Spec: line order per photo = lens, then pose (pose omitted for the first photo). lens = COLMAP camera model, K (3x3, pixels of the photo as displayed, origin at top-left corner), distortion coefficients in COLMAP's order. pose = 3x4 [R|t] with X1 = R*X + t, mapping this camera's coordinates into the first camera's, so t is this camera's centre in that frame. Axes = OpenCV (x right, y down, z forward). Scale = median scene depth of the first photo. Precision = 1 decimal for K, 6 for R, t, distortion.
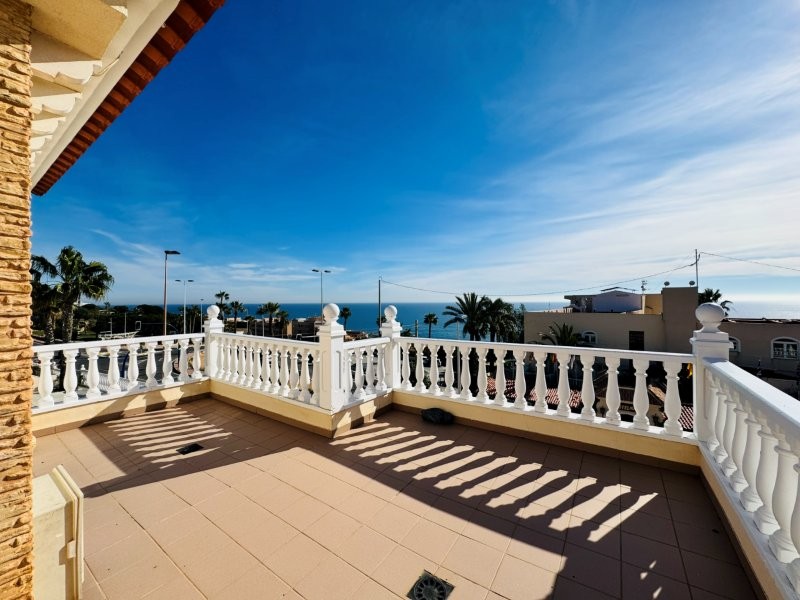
lens RADIAL K [[321.2, 0, 397.7], [0, 321.2, 313.1], [0, 0, 1]] dist [0.000455, 0.000056]
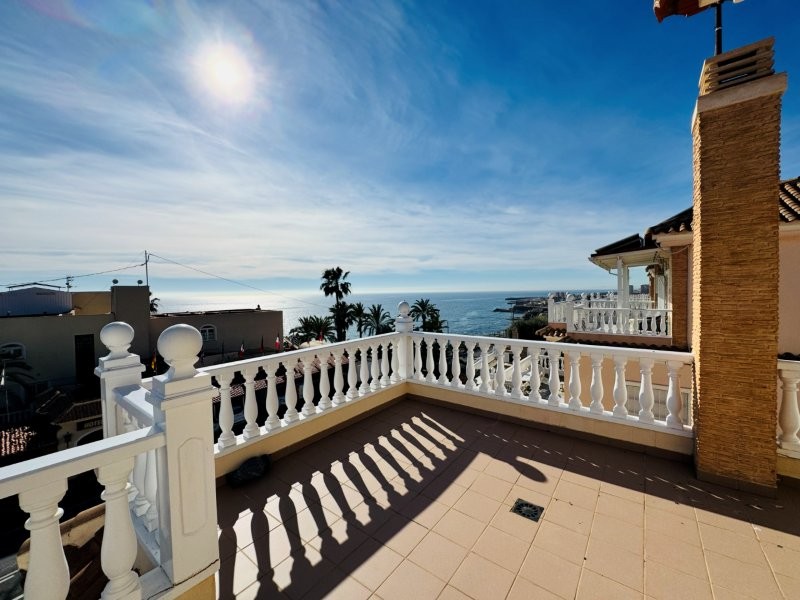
lens RADIAL K [[318.7, 0, 403.8], [0, 318.7, 299.5], [0, 0, 1]] dist [-0.001683, -0.000163]
pose [[0.046305, -0.018556, 0.998755, -0.097871], [0.053440, 0.998442, 0.016073, -0.007960], [-0.997497, 0.052629, 0.047224, 0.107782]]
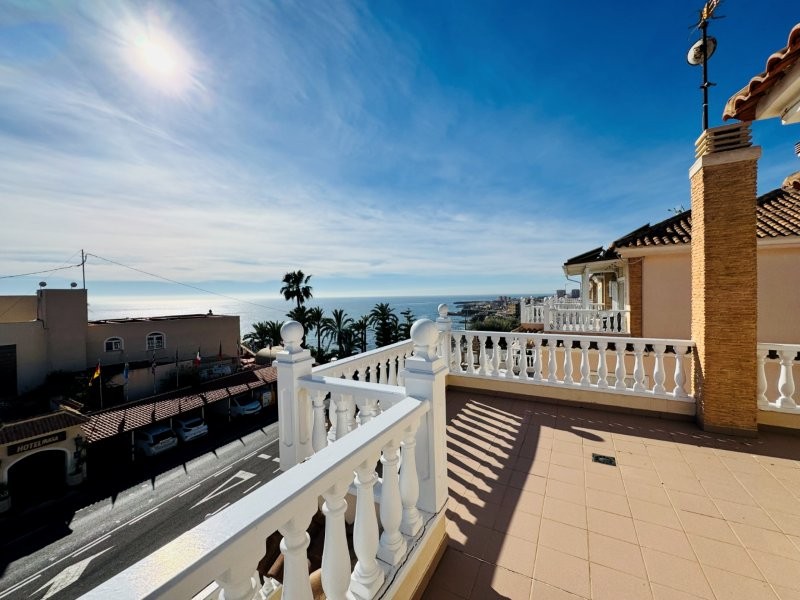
lens RADIAL K [[318.7, 0, 403.8], [0, 318.7, 299.5], [0, 0, 1]] dist [-0.001683, -0.000163]
pose [[-0.107265, -0.005510, 0.994215, -0.120685], [0.054142, 0.998468, 0.011375, -0.010820], [-0.992755, 0.055049, -0.106802, 0.173477]]
